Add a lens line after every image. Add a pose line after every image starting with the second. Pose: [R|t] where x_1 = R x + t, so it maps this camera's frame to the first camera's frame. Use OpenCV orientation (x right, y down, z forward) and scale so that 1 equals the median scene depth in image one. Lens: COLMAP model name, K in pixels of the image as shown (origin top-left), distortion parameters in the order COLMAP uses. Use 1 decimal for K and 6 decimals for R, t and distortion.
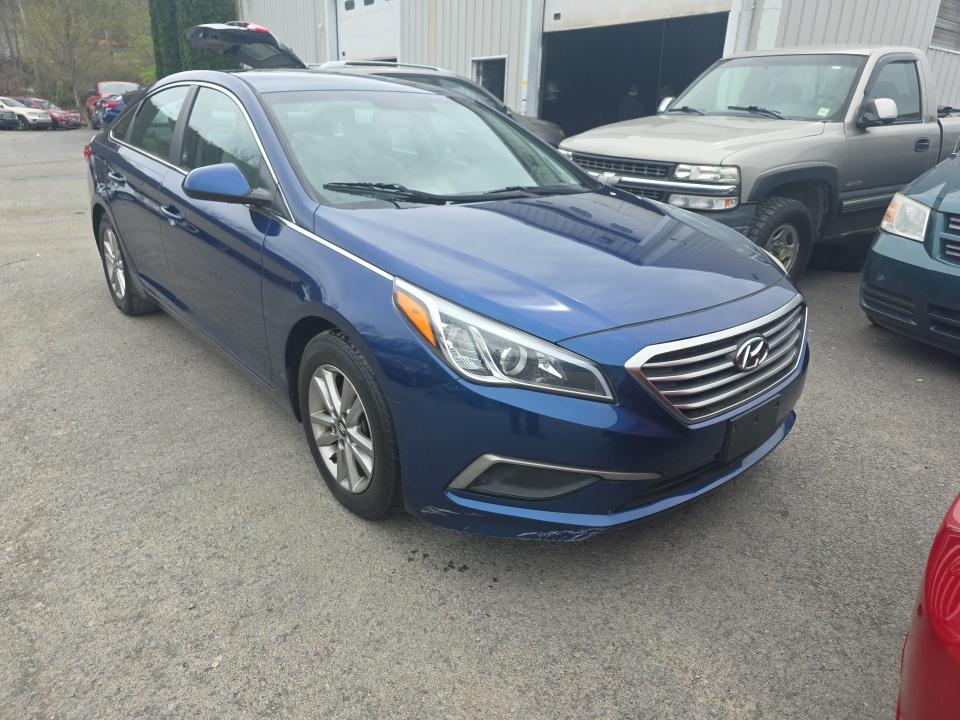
lens RADIAL K [[652.1, 0, 476.1], [0, 652.1, 331.8], [0, 0, 1]] dist [0.045889, -0.049539]
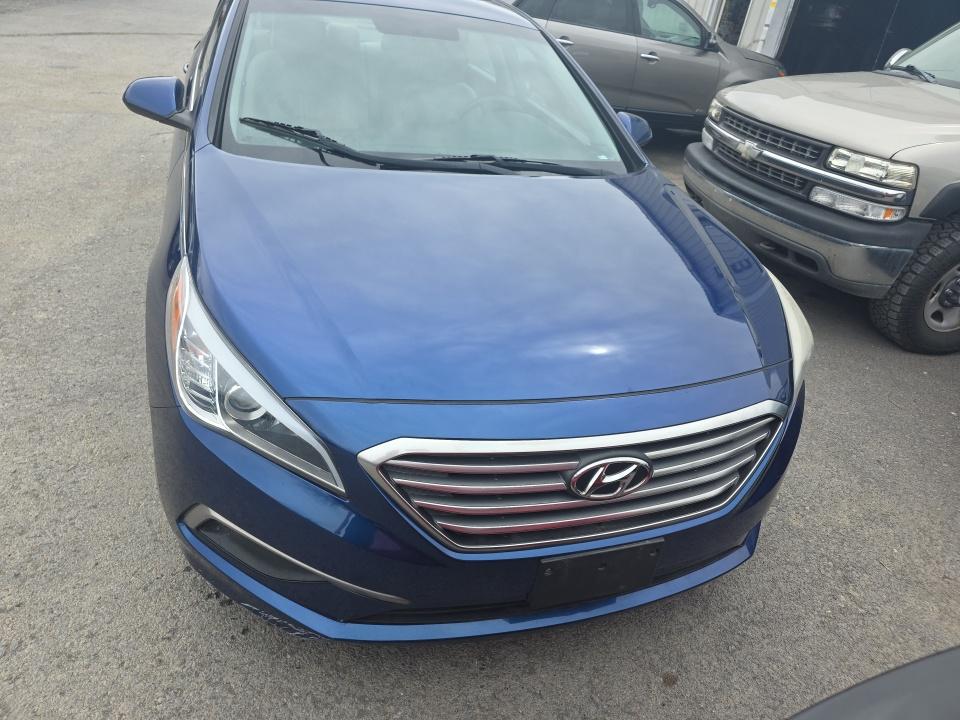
lens RADIAL K [[652.1, 0, 476.1], [0, 652.1, 331.8], [0, 0, 1]] dist [0.045889, -0.049539]
pose [[0.921232, 0.251972, -0.296381, 0.314064], [-0.212052, 0.963998, 0.160442, -0.133268], [0.326138, -0.084956, 0.941497, 0.224968]]
